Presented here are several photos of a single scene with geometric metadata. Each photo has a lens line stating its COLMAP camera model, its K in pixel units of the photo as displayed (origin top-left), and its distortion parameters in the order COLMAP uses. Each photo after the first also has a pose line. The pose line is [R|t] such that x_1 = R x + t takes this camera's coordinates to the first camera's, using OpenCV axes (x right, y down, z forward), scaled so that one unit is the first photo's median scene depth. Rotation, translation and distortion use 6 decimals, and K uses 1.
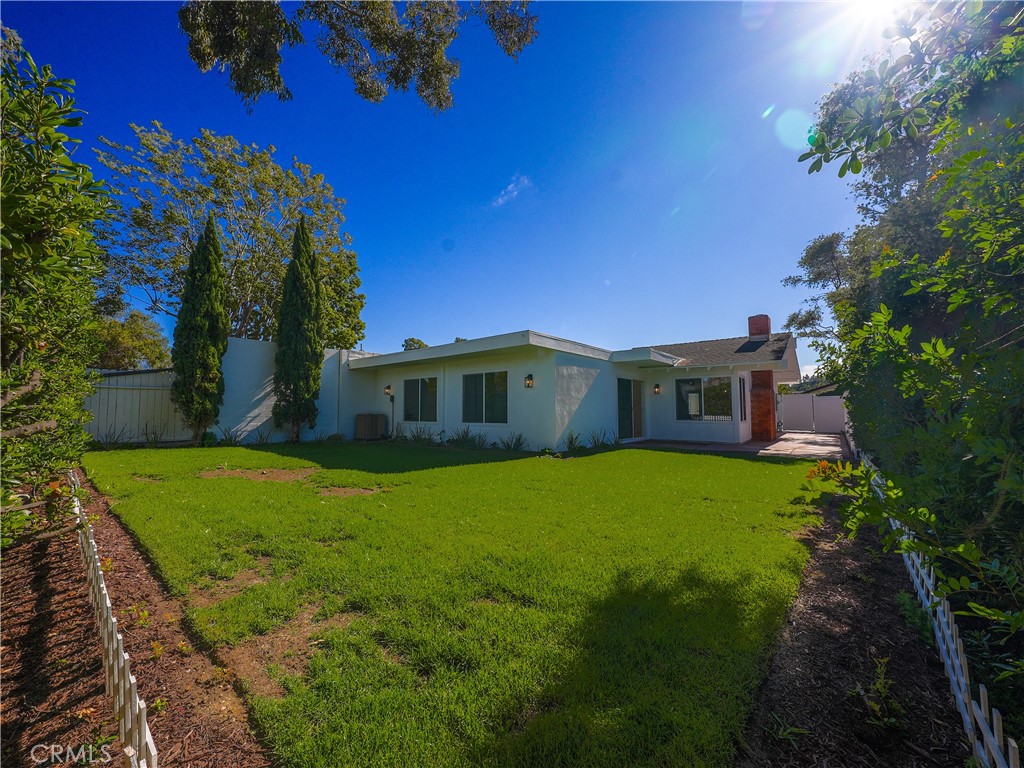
lens RADIAL K [[401.0, 0, 512.0], [0, 401.0, 384.0], [0, 0, 1]] dist [-0.021445, 0.000100]
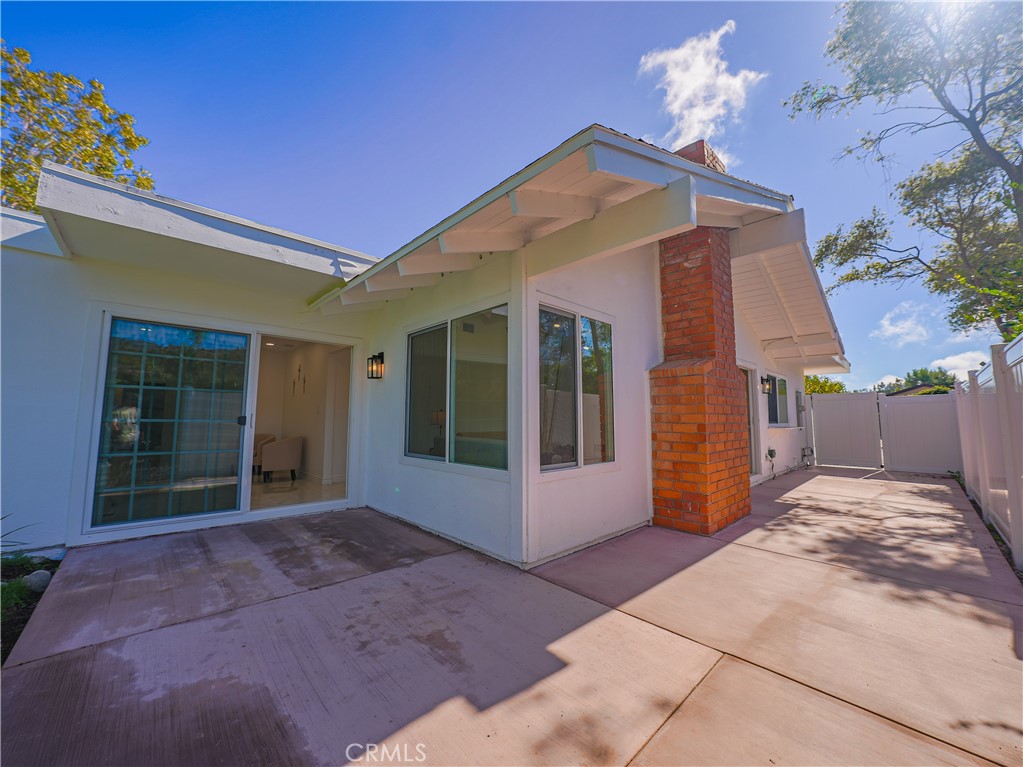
lens RADIAL K [[400.6, 0, 511.5], [0, 400.6, 383.5], [0, 0, 1]] dist [-0.021445, 0.000100]
pose [[0.993599, -0.010518, -0.112477, 0.521631], [0.006879, 0.999442, -0.032692, 0.040154], [0.112759, 0.031709, 0.993116, 0.663764]]
